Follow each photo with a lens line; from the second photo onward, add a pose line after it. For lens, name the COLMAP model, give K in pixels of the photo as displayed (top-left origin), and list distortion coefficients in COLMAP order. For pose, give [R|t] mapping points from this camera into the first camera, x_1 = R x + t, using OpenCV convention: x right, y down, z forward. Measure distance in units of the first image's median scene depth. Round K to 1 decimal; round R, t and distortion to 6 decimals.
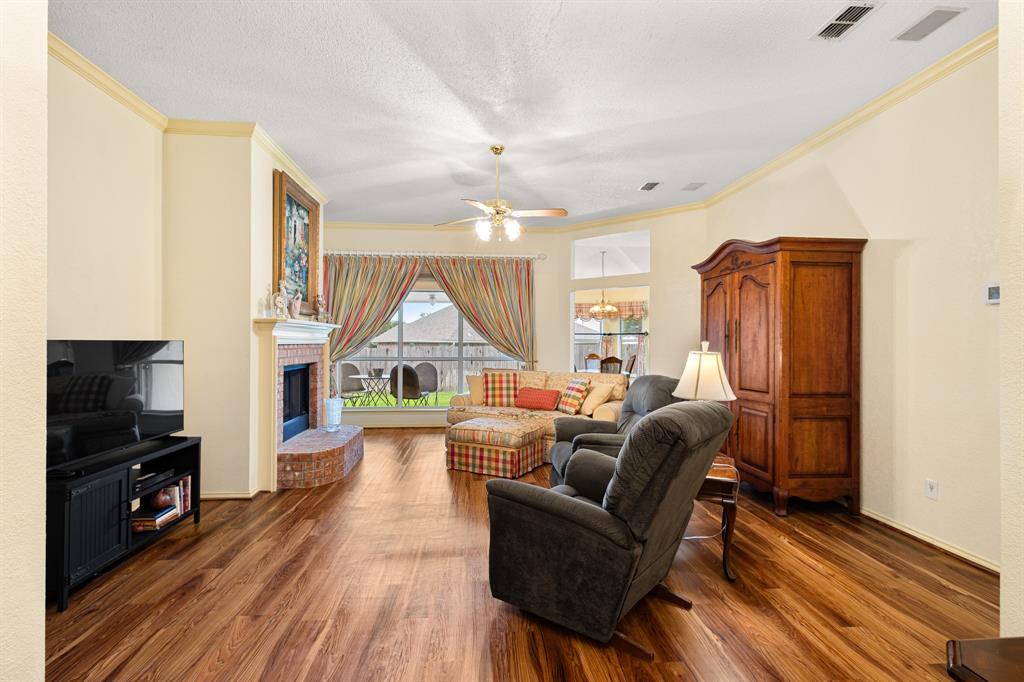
lens RADIAL K [[472.5, 0, 509.6], [0, 472.5, 340.1], [0, 0, 1]] dist [0.004547, 0.000073]
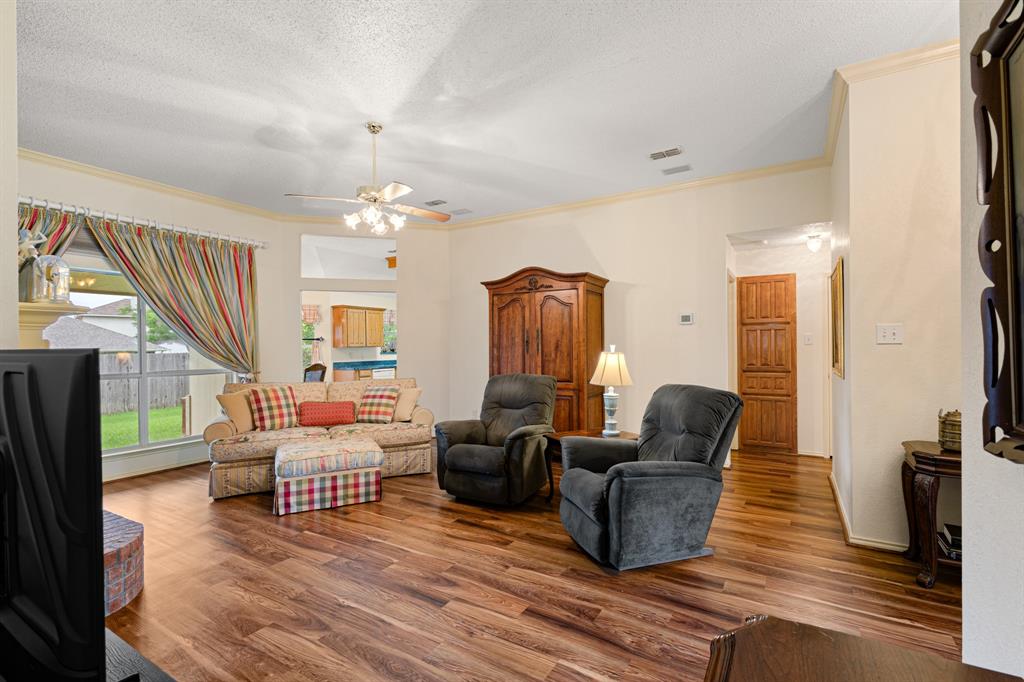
lens RADIAL K [[468.8, 0, 511.5], [0, 468.8, 347.0], [0, 0, 1]] dist [0.000657, -0.000001]
pose [[0.584433, -0.009691, 0.811384, -0.555118], [0.007570, 0.999950, 0.006490, -0.001145], [-0.811407, 0.002349, 0.584477, 0.272705]]
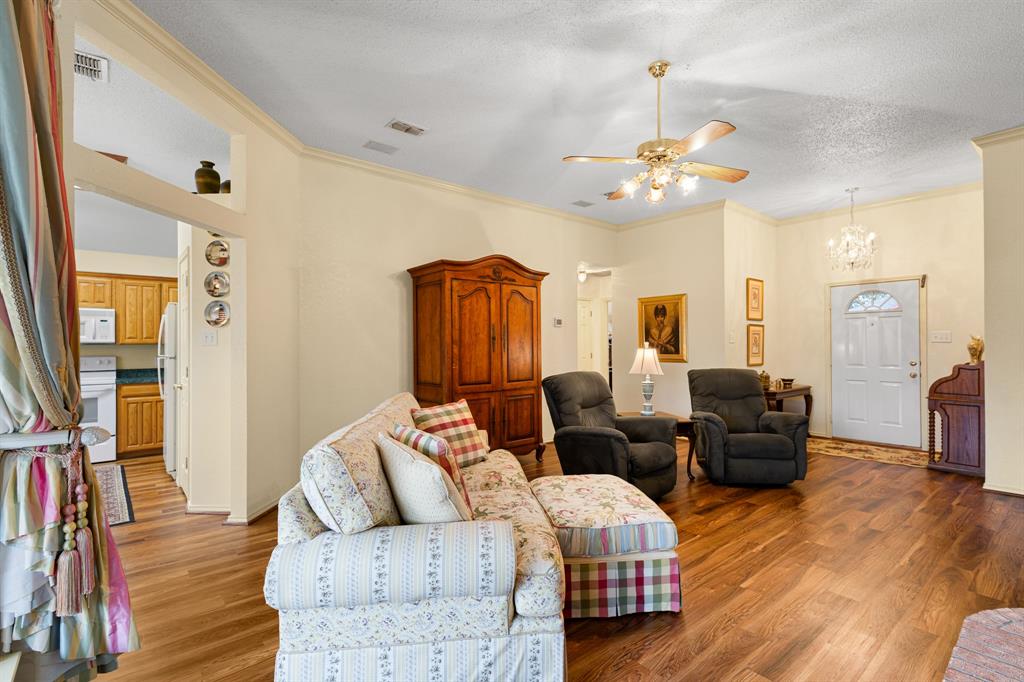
lens RADIAL K [[472.5, 0, 509.6], [0, 472.5, 340.1], [0, 0, 1]] dist [0.004547, 0.000073]
pose [[-0.572662, 0.008618, 0.819747, -0.450812], [0.001009, 0.999951, -0.009808, 0.007545], [-0.819791, -0.004789, -0.572642, 1.507263]]
